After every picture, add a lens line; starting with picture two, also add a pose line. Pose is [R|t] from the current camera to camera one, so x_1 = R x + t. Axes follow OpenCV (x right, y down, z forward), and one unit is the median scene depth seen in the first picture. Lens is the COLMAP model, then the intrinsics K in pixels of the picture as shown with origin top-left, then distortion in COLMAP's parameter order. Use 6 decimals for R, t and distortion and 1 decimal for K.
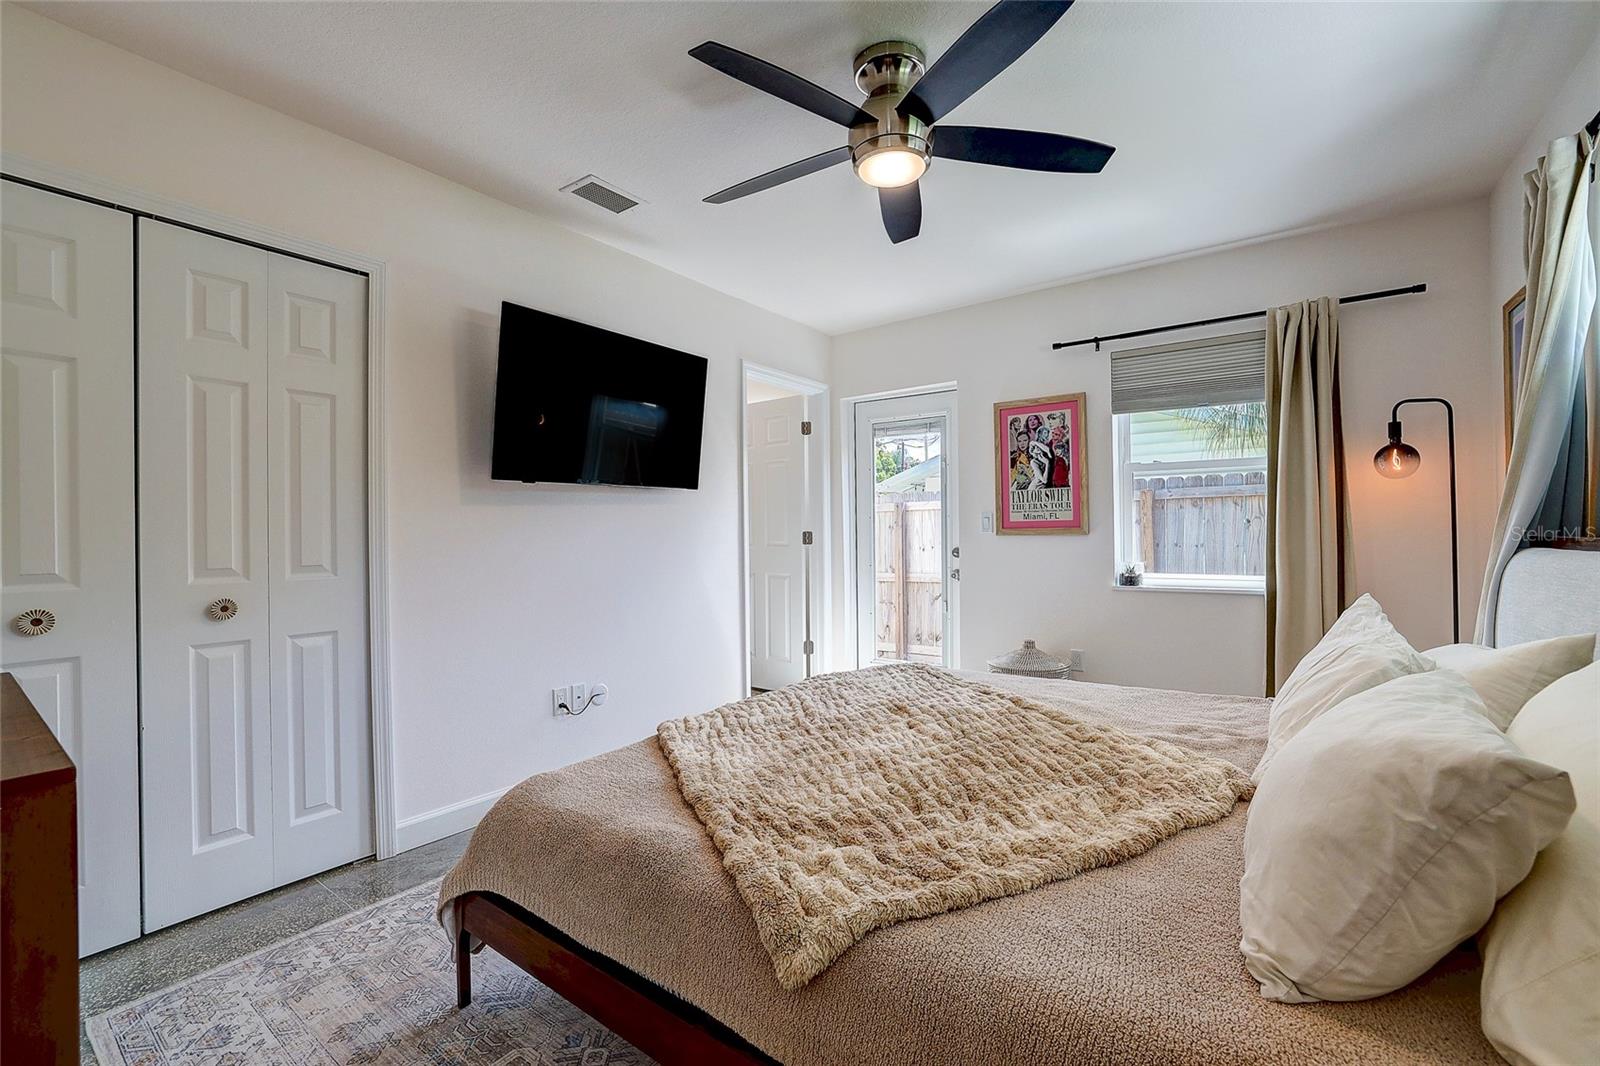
lens RADIAL K [[711.3, 0, 802.6], [0, 711.3, 528.9], [0, 0, 1]] dist [-0.001806, 0.000008]
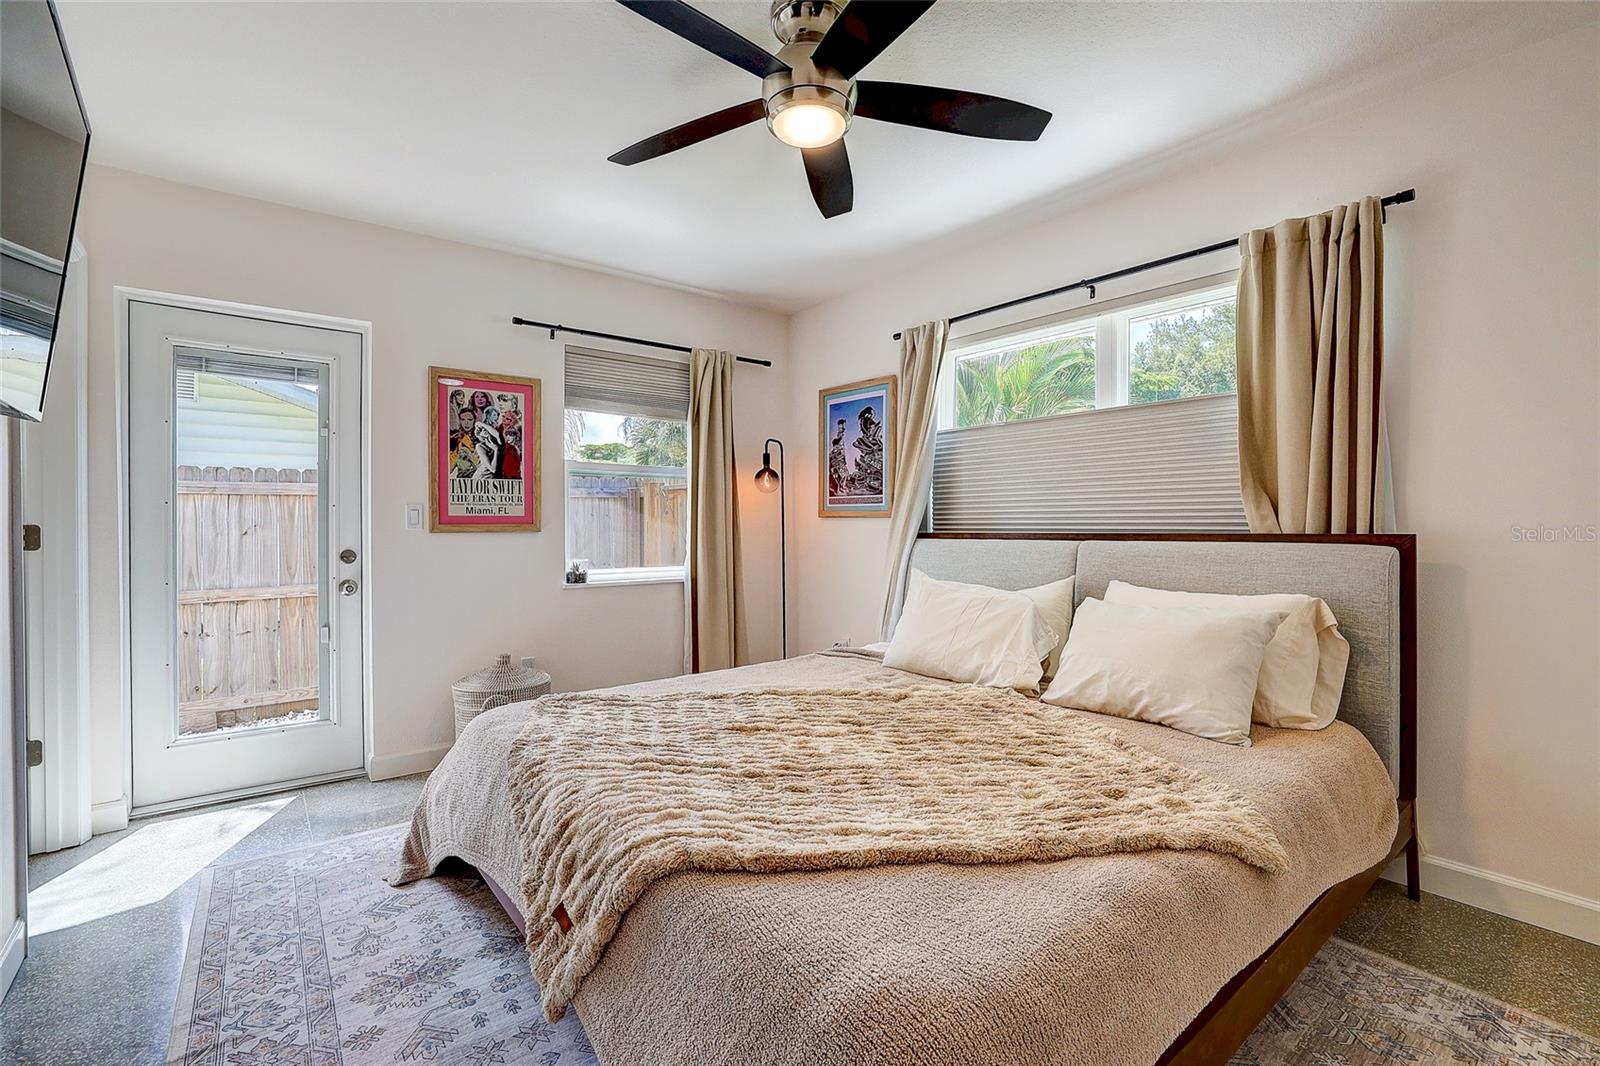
lens RADIAL K [[711.3, 0, 802.6], [0, 711.3, 528.9], [0, 0, 1]] dist [-0.001806, 0.000008]
pose [[0.279511, 0.008115, 0.960108, -0.390899], [-0.005892, 0.999960, -0.006736, 0.008198], [-0.960124, -0.003774, 0.279548, 0.397100]]
